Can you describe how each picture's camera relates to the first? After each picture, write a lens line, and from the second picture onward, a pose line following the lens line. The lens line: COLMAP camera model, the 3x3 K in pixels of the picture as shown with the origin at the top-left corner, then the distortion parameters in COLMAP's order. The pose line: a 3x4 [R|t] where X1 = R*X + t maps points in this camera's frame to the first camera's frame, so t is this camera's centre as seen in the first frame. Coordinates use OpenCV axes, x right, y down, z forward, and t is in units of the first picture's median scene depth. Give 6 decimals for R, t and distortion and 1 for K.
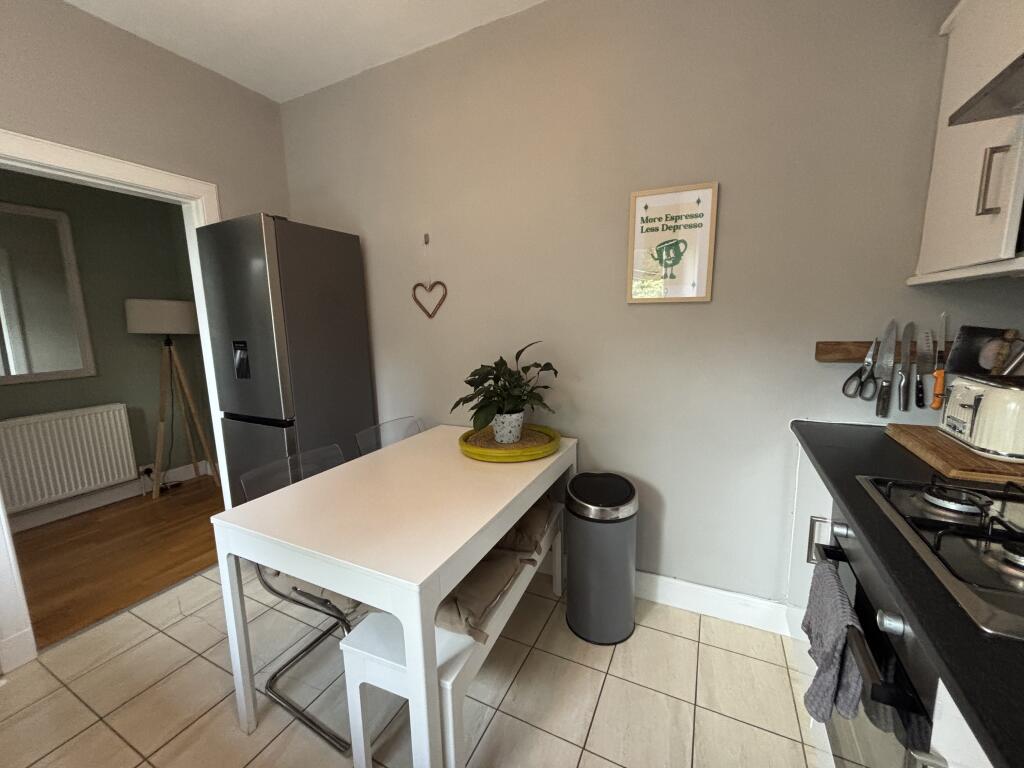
lens RADIAL K [[413.5, 0, 511.6], [0, 413.5, 383.7], [0, 0, 1]] dist [-0.001088, 0.000074]
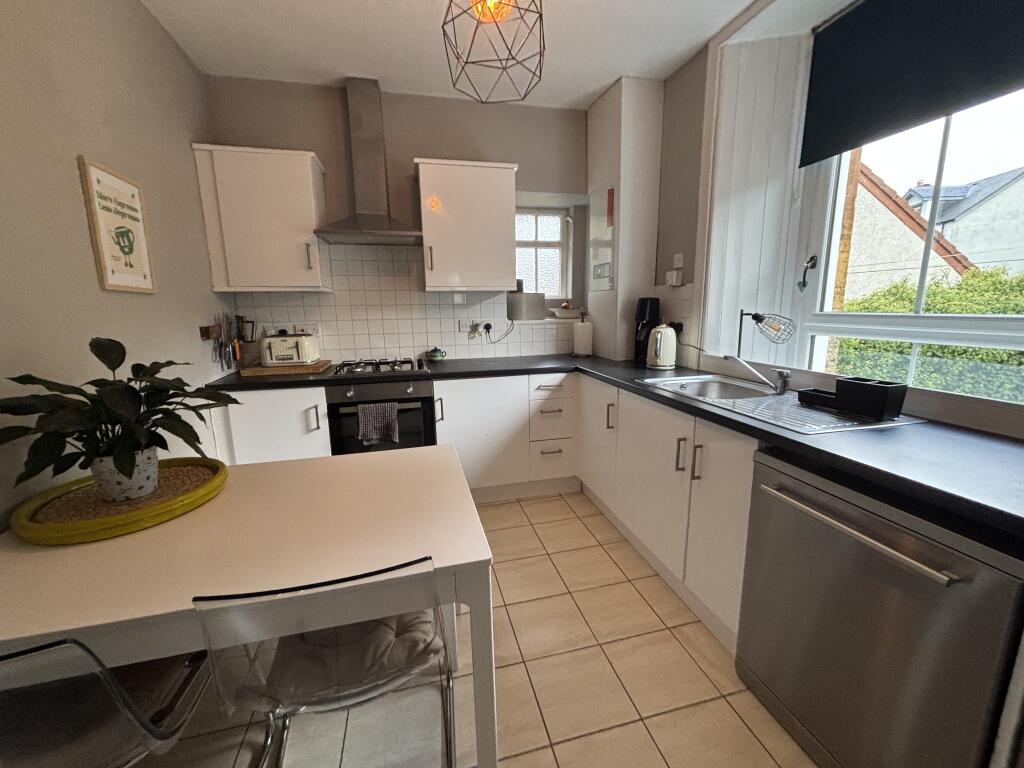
lens RADIAL K [[413.5, 0, 514.2], [0, 413.5, 380.2], [0, 0, 1]] dist [-0.001088, 0.000074]
pose [[-0.651060, -0.111076, 0.750855, -0.975836], [0.143680, 0.953314, 0.265610, -0.129280], [-0.745303, 0.280810, -0.604705, 0.998830]]
